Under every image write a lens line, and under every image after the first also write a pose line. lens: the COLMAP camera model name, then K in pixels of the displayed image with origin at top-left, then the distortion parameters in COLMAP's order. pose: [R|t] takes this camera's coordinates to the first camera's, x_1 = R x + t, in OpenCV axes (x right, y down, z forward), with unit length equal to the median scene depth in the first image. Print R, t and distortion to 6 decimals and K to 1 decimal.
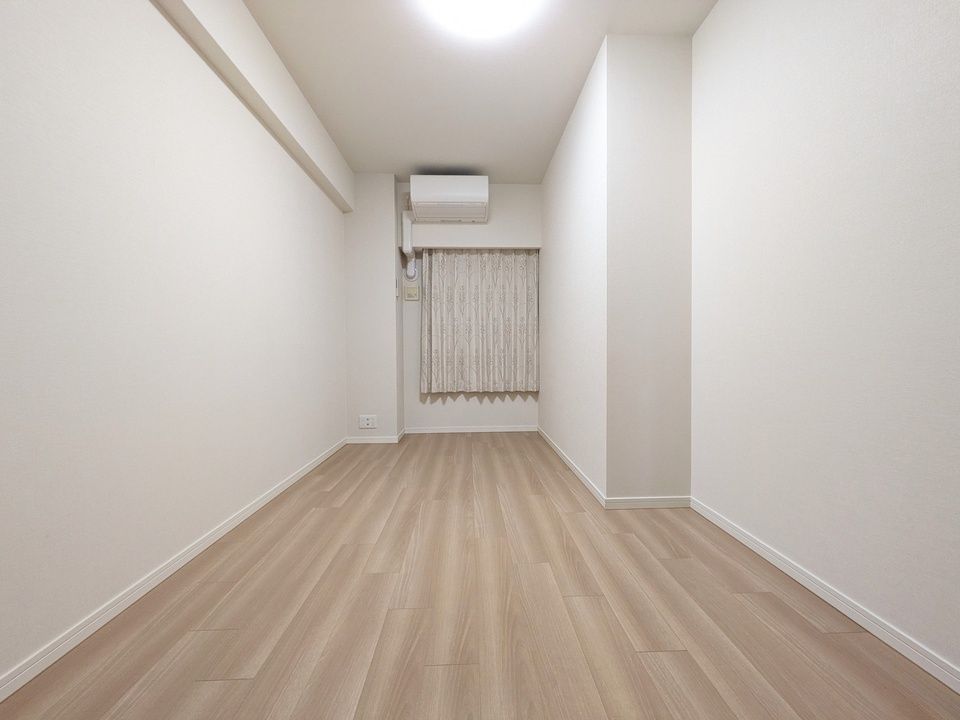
lens RADIAL K [[379.5, 0, 480.0], [0, 379.5, 357.1], [0, 0, 1]] dist [0.002393, 0.000343]
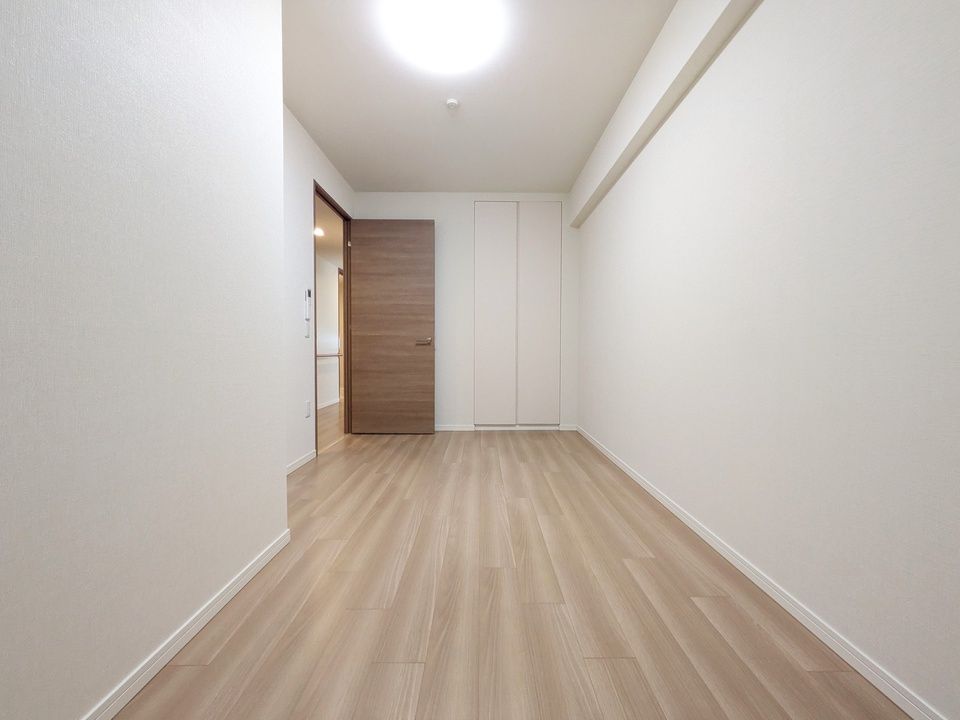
lens RADIAL K [[379.5, 0, 481.4], [0, 379.5, 356.5], [0, 0, 1]] dist [0.002393, 0.000343]
pose [[-0.999567, 0.004143, 0.029122, -0.134779], [0.004979, 0.999576, 0.028703, -0.033030], [-0.028991, 0.028836, -0.999164, 2.068929]]
